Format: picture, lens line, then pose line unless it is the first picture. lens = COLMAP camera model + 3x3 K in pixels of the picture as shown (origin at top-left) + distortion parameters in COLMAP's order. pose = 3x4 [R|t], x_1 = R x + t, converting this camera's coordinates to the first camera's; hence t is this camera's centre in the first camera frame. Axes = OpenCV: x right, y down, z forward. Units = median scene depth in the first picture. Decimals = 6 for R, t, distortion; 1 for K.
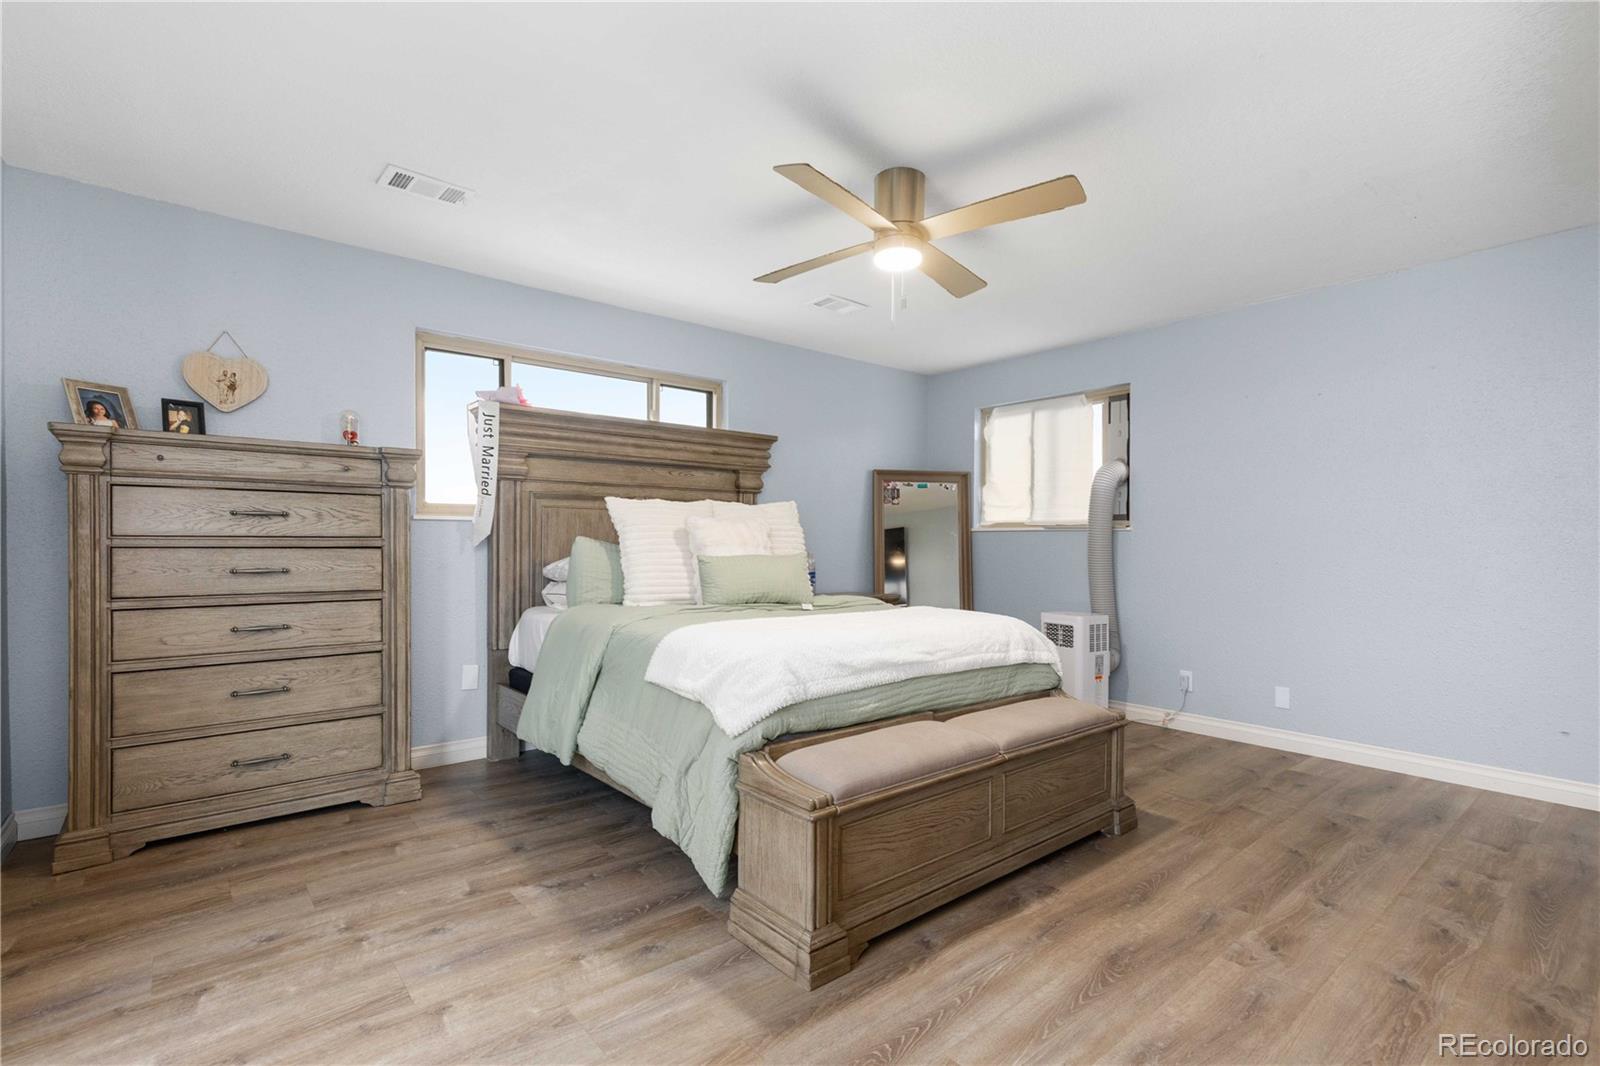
lens RADIAL K [[730.6, 0, 793.0], [0, 730.6, 533.2], [0, 0, 1]] dist [0.008973, 0.000094]
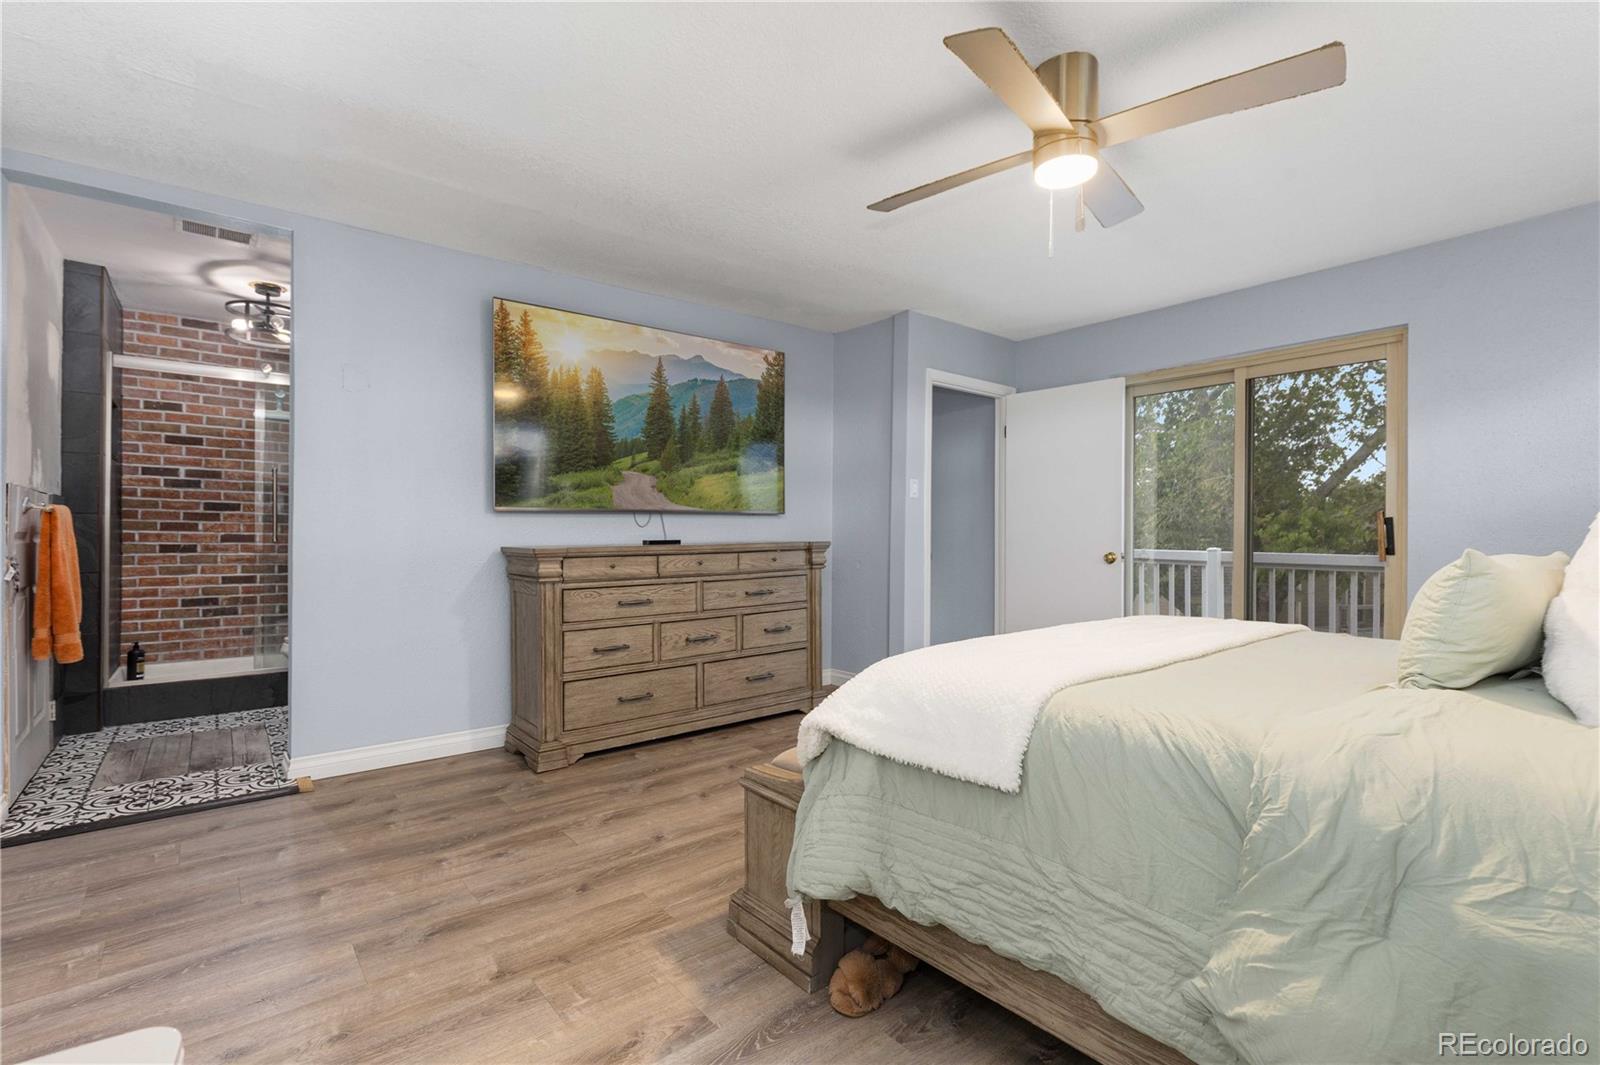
lens RADIAL K [[717.2, 0, 800.0], [0, 717.2, 532.5], [0, 0, 1]] dist [0.011734, 0.000123]
pose [[-0.999974, -0.005729, 0.004334, 0.433941], [-0.005760, 0.999958, -0.007125, 0.029581], [-0.004293, -0.007150, -0.999965, 1.831971]]
